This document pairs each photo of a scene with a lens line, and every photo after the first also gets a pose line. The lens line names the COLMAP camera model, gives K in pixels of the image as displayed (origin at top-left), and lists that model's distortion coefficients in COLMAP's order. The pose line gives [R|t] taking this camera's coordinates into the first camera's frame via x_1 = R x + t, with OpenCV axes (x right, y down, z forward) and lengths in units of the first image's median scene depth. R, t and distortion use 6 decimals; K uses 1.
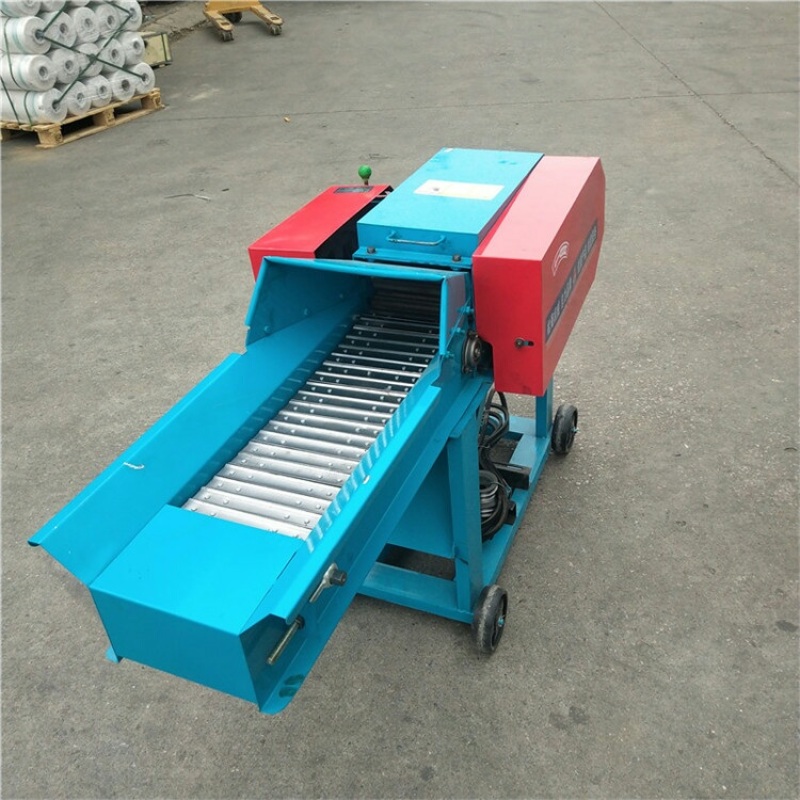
lens RADIAL K [[820.4, 0, 401.7], [0, 820.4, 395.1], [0, 0, 1]] dist [0.017168, 0.000000]
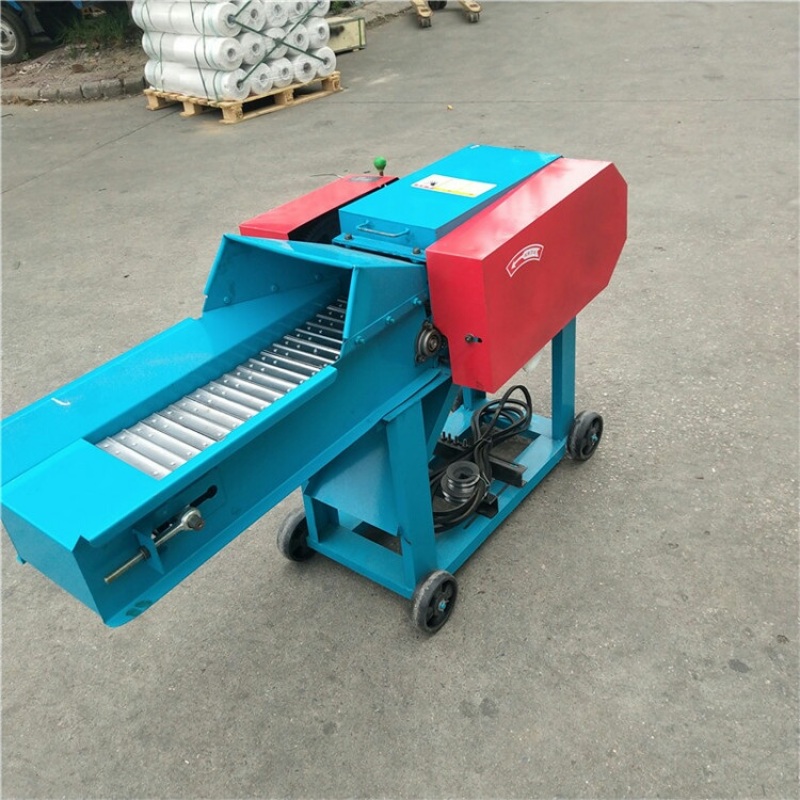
lens RADIAL K [[820.4, 0, 403.5], [0, 820.4, 392.2], [0, 0, 1]] dist [0.017168, 0.000000]
pose [[0.965481, 0.124741, -0.228664, 0.245501], [-0.121957, 0.992186, 0.026324, -0.010802], [0.230160, 0.002472, 0.973150, -0.015535]]
